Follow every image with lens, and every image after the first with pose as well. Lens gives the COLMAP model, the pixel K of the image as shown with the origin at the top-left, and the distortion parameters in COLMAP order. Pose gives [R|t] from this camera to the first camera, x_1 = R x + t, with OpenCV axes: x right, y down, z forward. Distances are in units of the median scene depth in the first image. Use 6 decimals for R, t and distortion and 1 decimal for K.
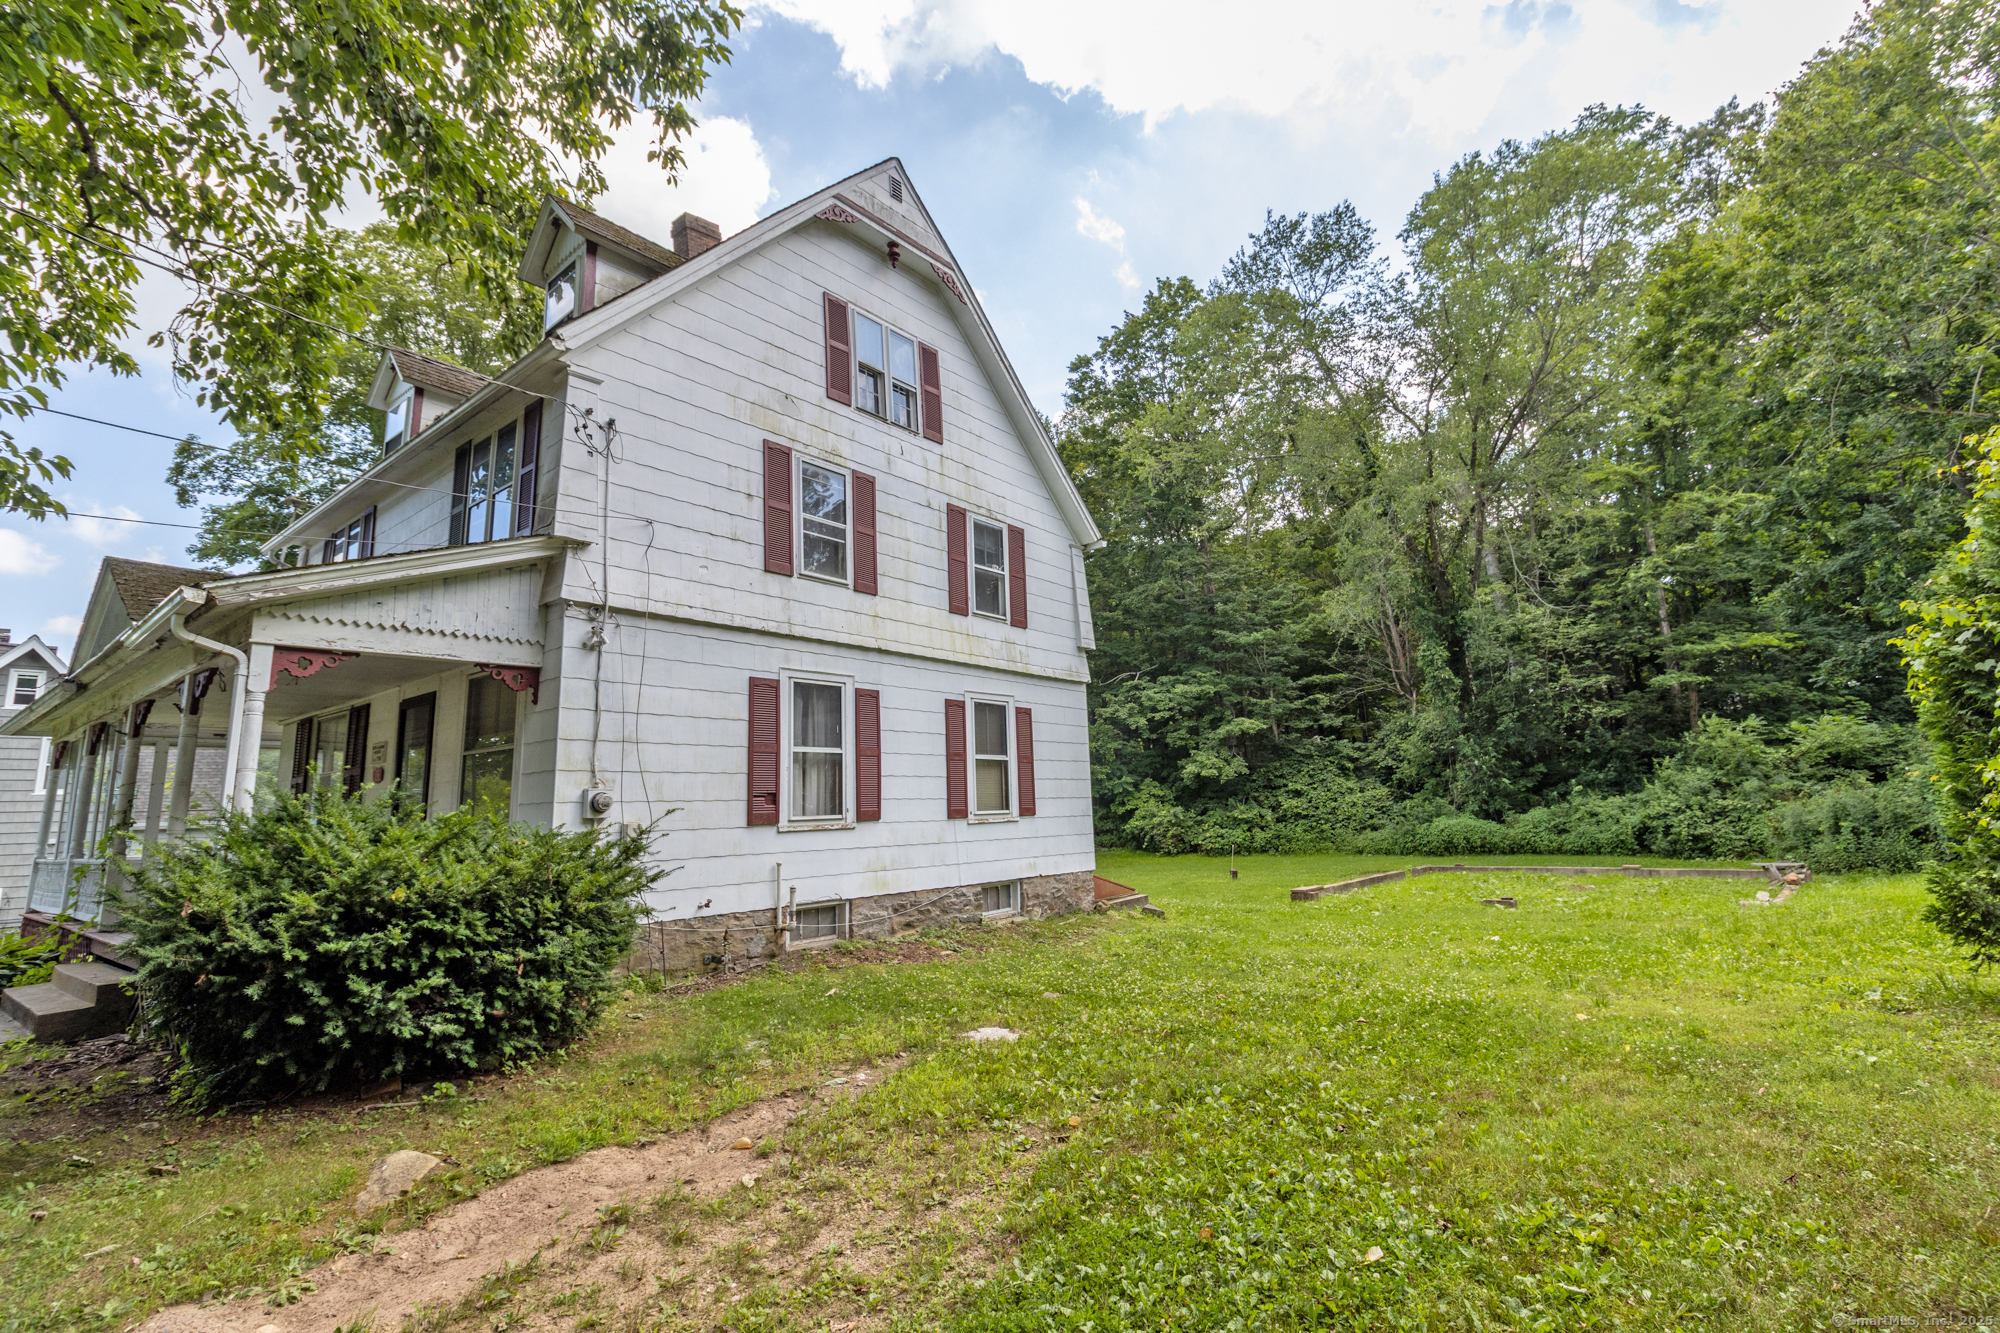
lens RADIAL K [[935.9, 0, 1005.0], [0, 935.9, 660.1], [0, 0, 1]] dist [-0.001057, 0.000795]
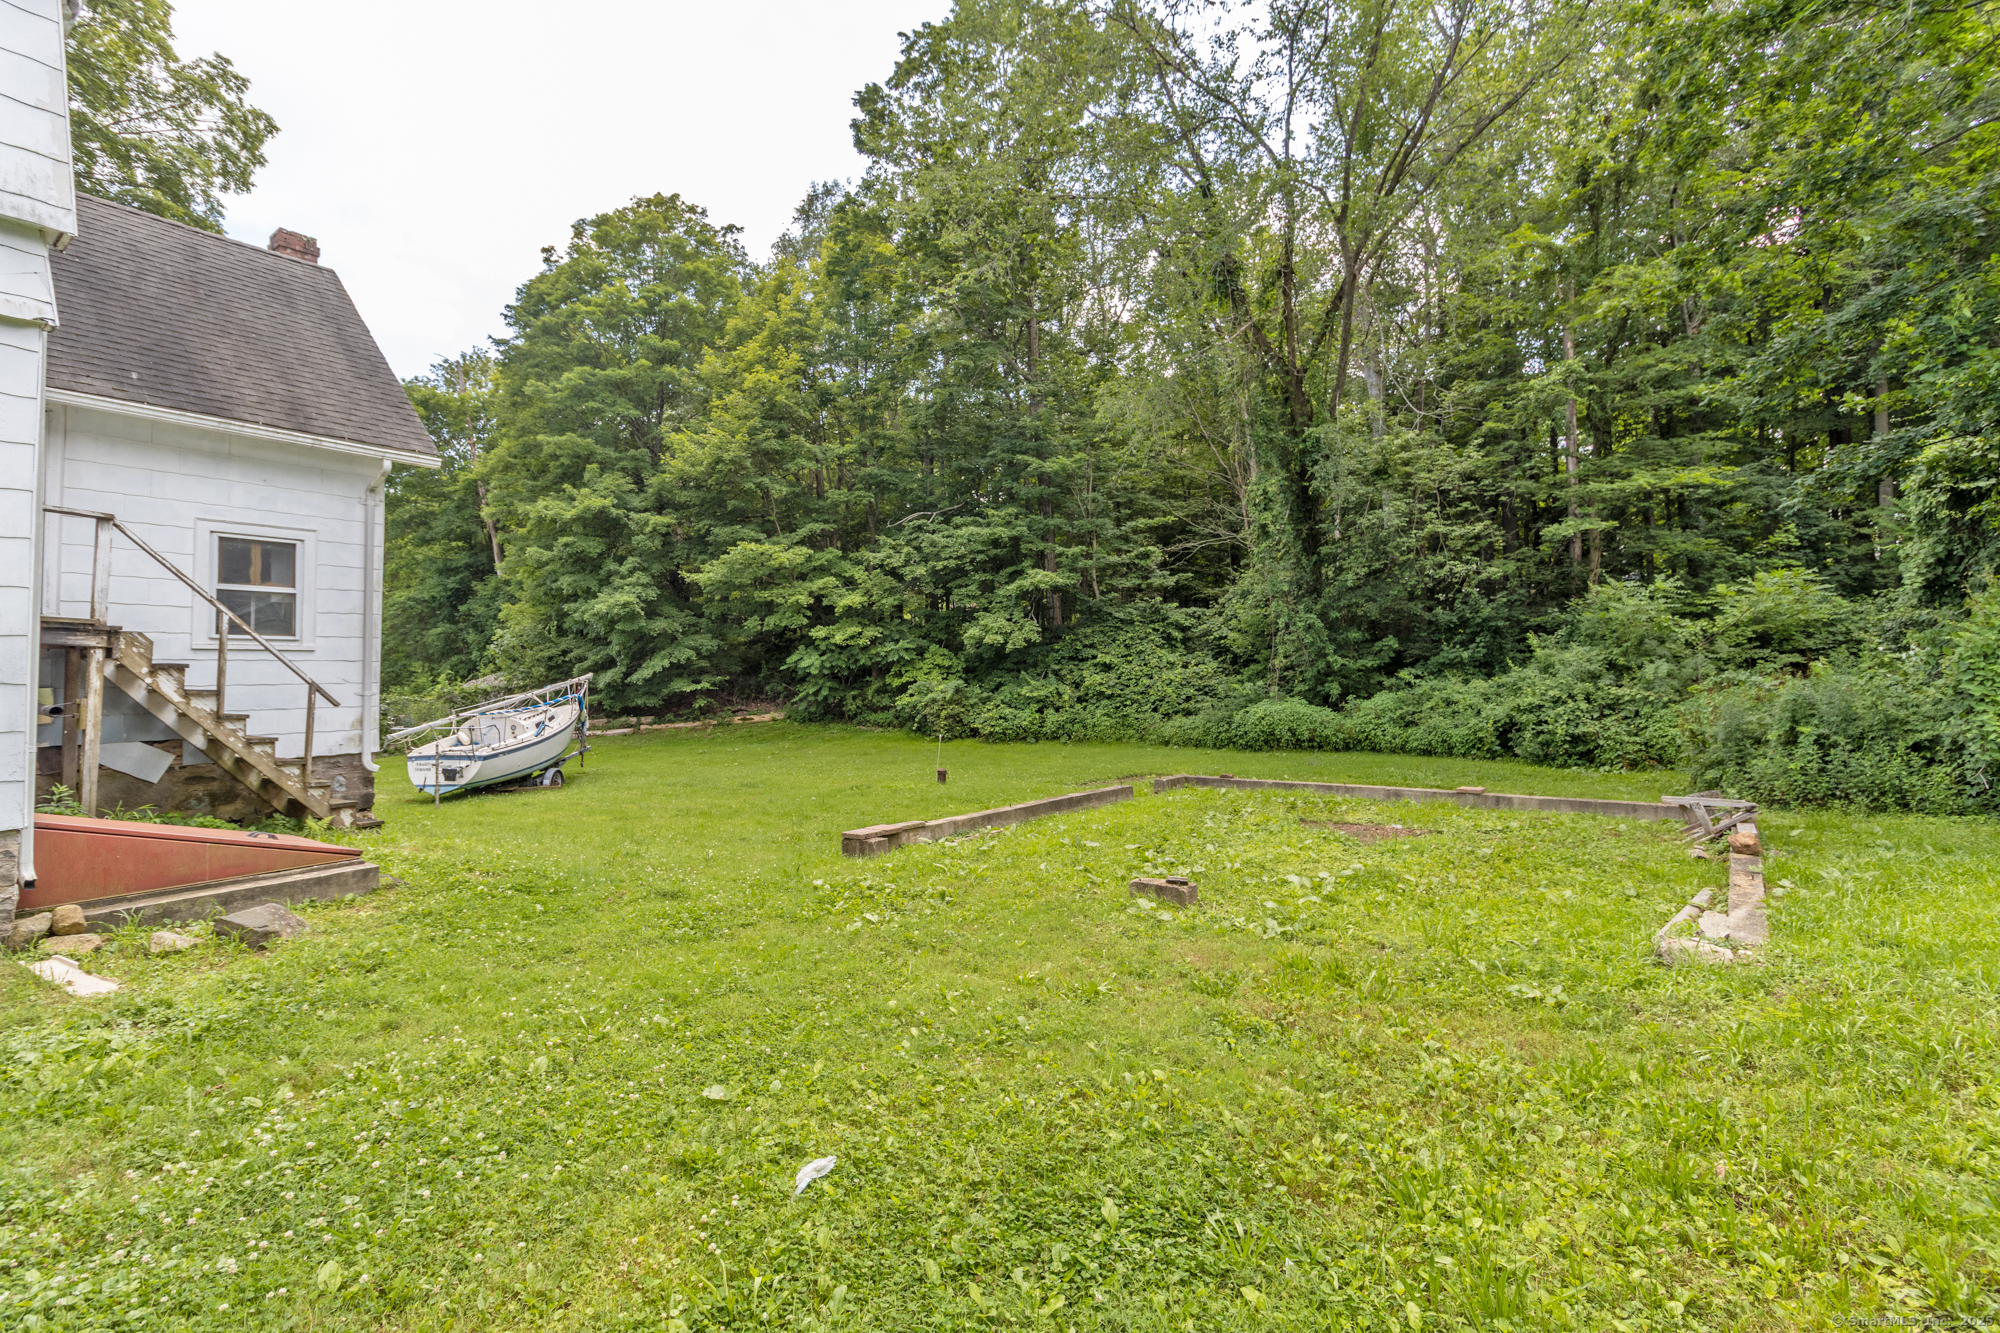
lens RADIAL K [[935.9, 0, 995.3], [0, 935.9, 662.4], [0, 0, 1]] dist [-0.001057, 0.000795]
pose [[0.997006, 0.025904, 0.072851, 0.192083], [-0.035644, 0.990101, 0.135756, 0.040140], [-0.068614, -0.137946, 0.988060, 0.263009]]
